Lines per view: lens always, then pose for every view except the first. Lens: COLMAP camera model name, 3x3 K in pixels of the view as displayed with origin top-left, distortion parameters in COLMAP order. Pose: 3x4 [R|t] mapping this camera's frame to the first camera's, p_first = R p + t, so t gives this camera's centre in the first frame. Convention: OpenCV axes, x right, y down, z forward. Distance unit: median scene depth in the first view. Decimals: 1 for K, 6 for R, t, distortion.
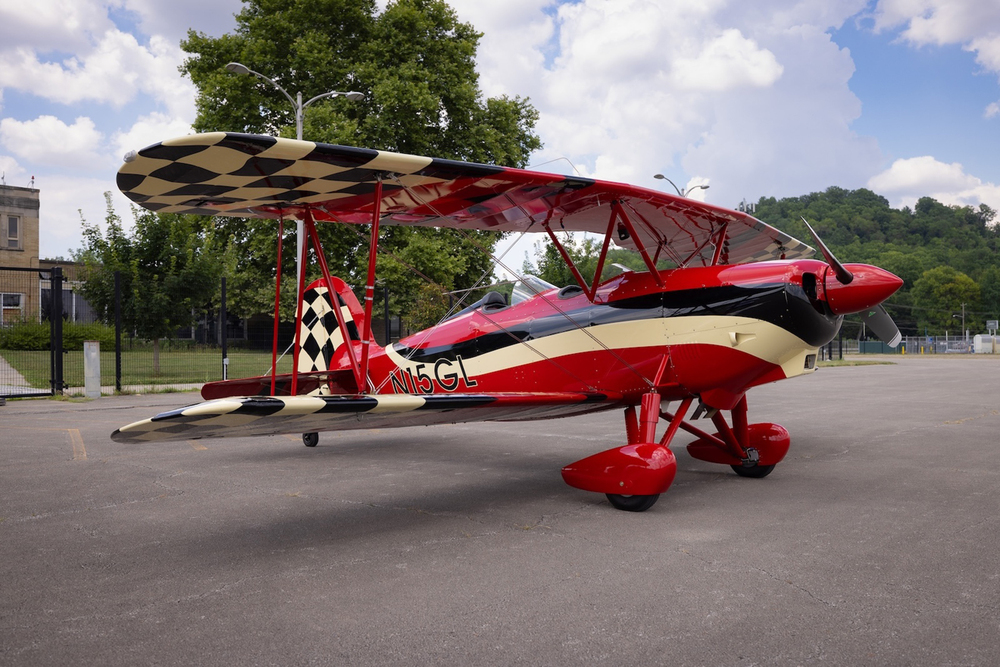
lens RADIAL K [[919.1, 0, 500.5], [0, 919.1, 336.0], [0, 0, 1]] dist [-0.010548, 0.000000]
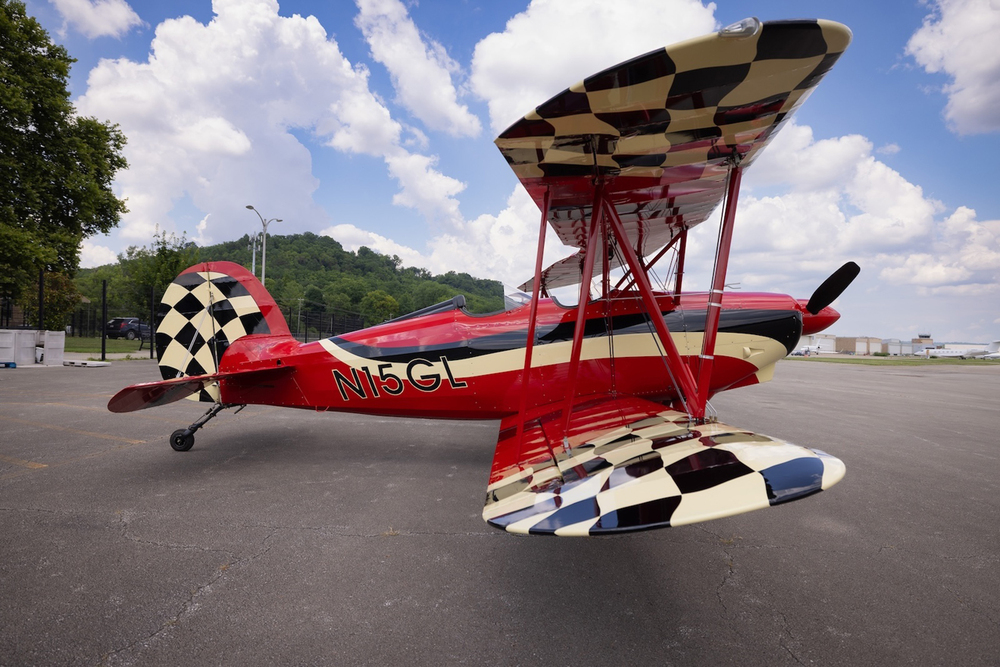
lens RADIAL K [[606.9, 0, 499.7], [0, 606.9, 331.6], [0, 0, 1]] dist [-0.006999, 0.001953]
pose [[0.787029, 0.040149, 0.615608, -0.058804], [-0.042970, 0.999024, -0.010219, -0.000258], [-0.615417, -0.018410, 0.787986, 0.064249]]
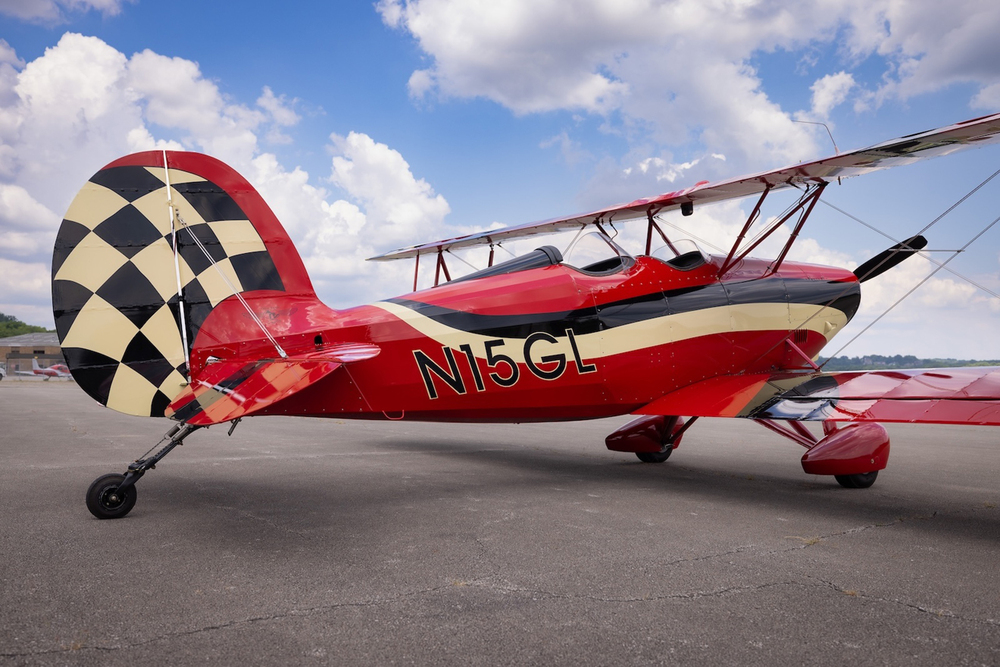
lens RADIAL K [[848.3, 0, 499.3], [0, 848.3, 331.6], [0, 0, 1]] dist [-0.014313, -0.003621]
pose [[0.258792, 0.058002, 0.964190, -0.099269], [-0.023501, 0.998278, -0.053745, 0.008614], [-0.965647, -0.008750, 0.259709, 0.128325]]
